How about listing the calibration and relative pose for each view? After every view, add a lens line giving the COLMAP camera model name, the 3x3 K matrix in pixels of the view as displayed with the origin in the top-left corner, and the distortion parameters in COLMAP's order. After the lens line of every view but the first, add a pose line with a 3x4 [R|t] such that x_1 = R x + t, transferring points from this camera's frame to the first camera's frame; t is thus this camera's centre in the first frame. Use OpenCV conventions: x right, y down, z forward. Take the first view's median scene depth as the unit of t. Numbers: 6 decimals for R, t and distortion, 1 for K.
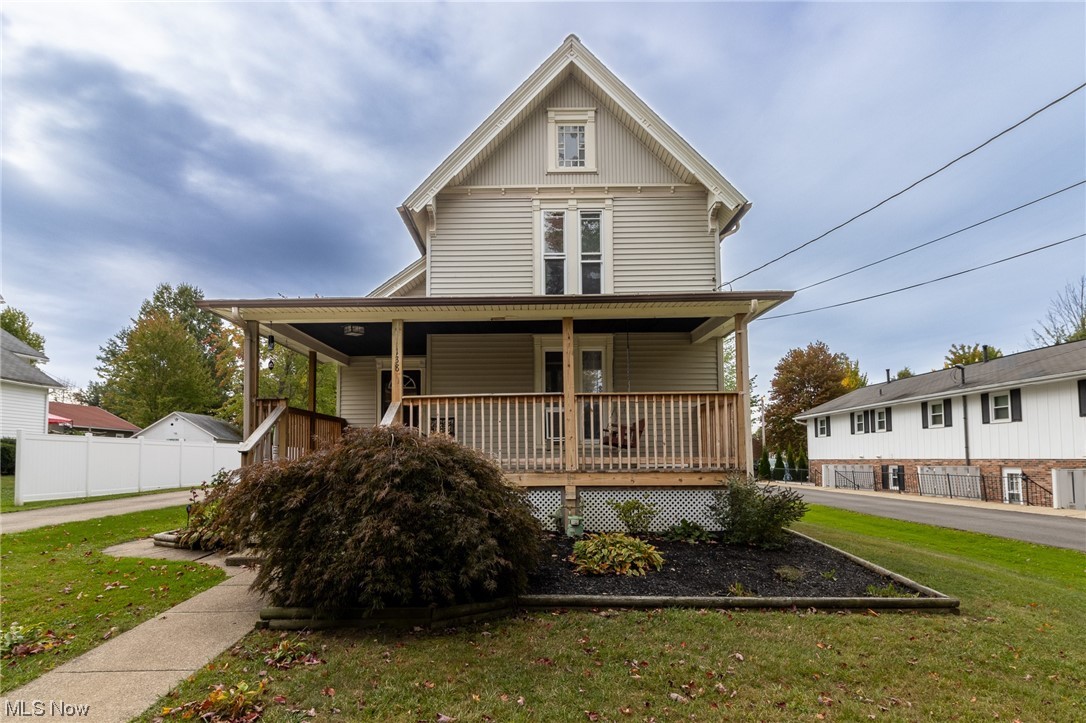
lens RADIAL K [[605.8, 0, 520.2], [0, 605.8, 424.9], [0, 0, 1]] dist [0.003539, 0.000883]
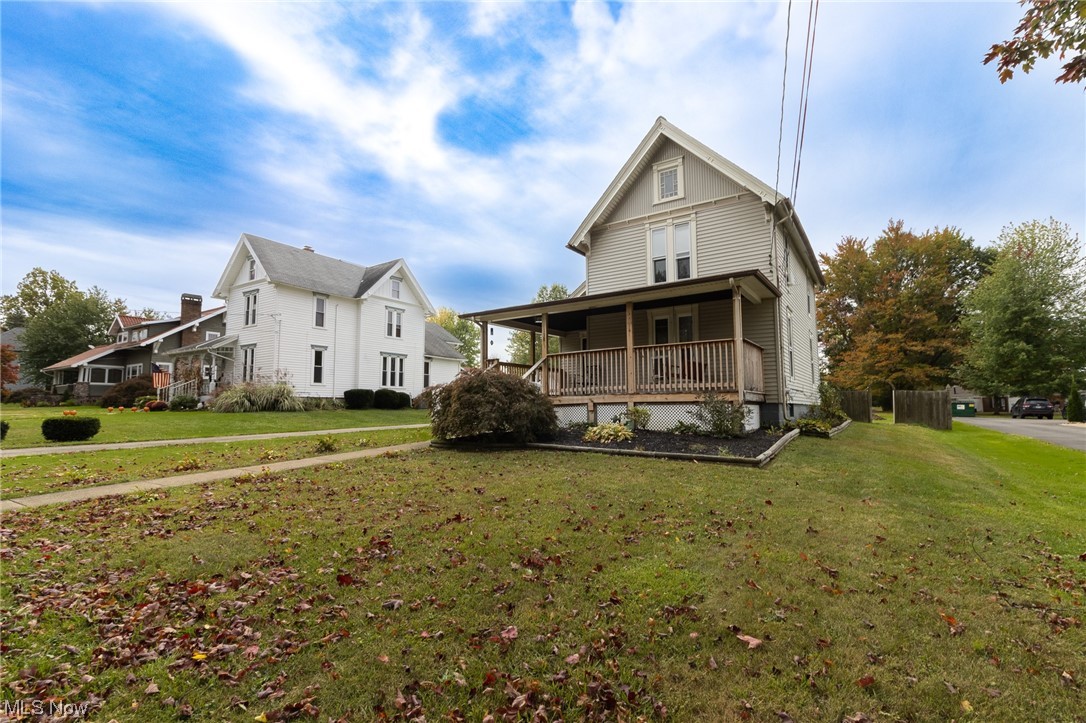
lens RADIAL K [[507.7, 0, 543.0], [0, 507.7, 361.5], [0, 0, 1]] dist [0.003029, 0.000492]
pose [[0.837948, -0.051659, -0.543300, 0.500334], [0.033933, 0.998515, -0.042608, 0.030844], [0.544694, 0.017268, 0.838457, -0.242572]]
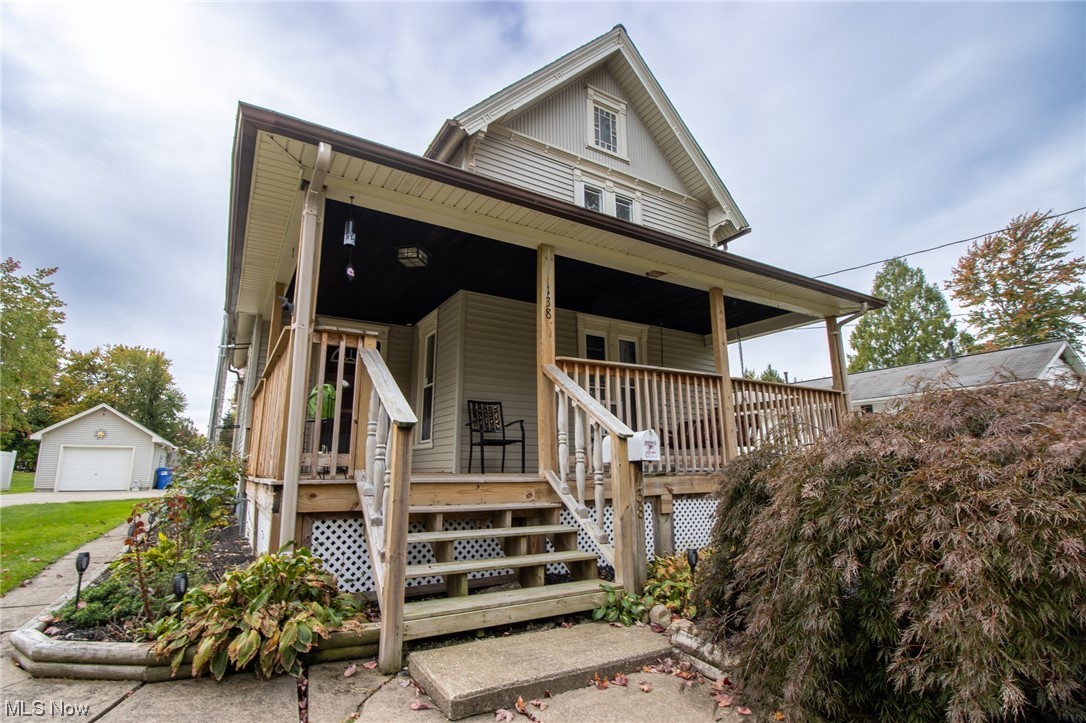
lens RADIAL K [[520.4, 0, 541.2], [0, 520.4, 359.2], [0, 0, 1]] dist [0.001418, 0.000691]
pose [[0.846670, 0.115301, 0.519477, -0.394208], [-0.031567, 0.985406, -0.167268, 0.039769], [-0.531182, 0.125223, 0.837953, 0.417661]]
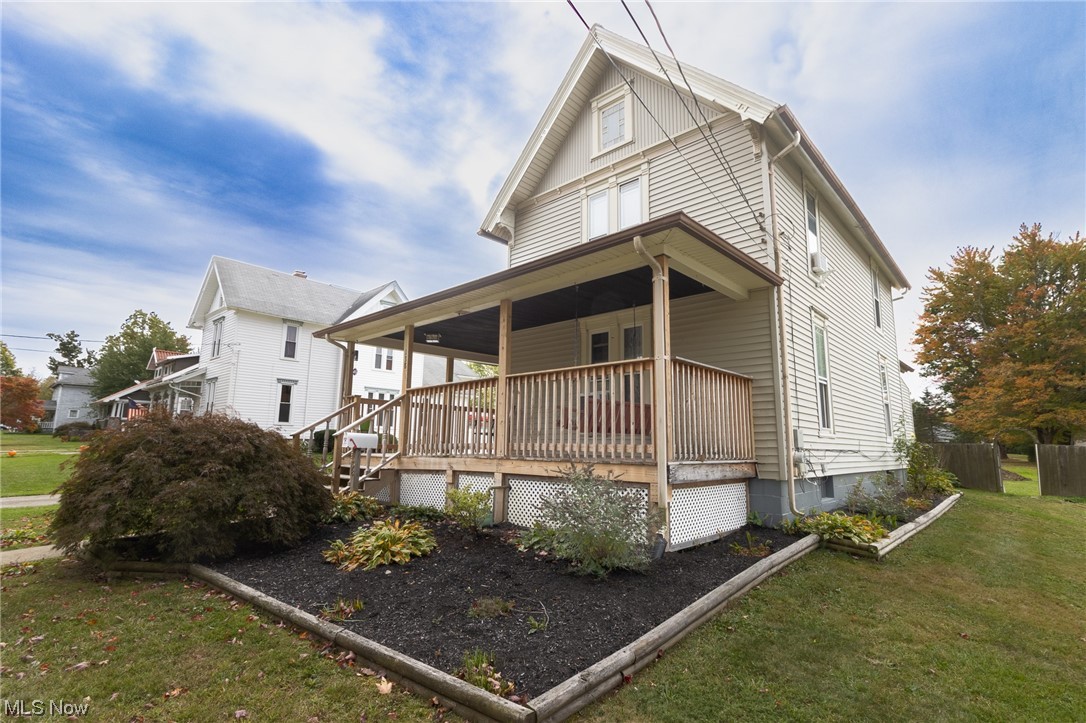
lens RADIAL K [[520.4, 0, 541.2], [0, 520.4, 359.2], [0, 0, 1]] dist [0.001418, 0.000691]
pose [[0.740601, -0.097827, -0.664786, 0.534659], [0.023251, 0.992484, -0.120147, 0.017946], [0.671543, 0.073524, 0.737309, 0.329469]]
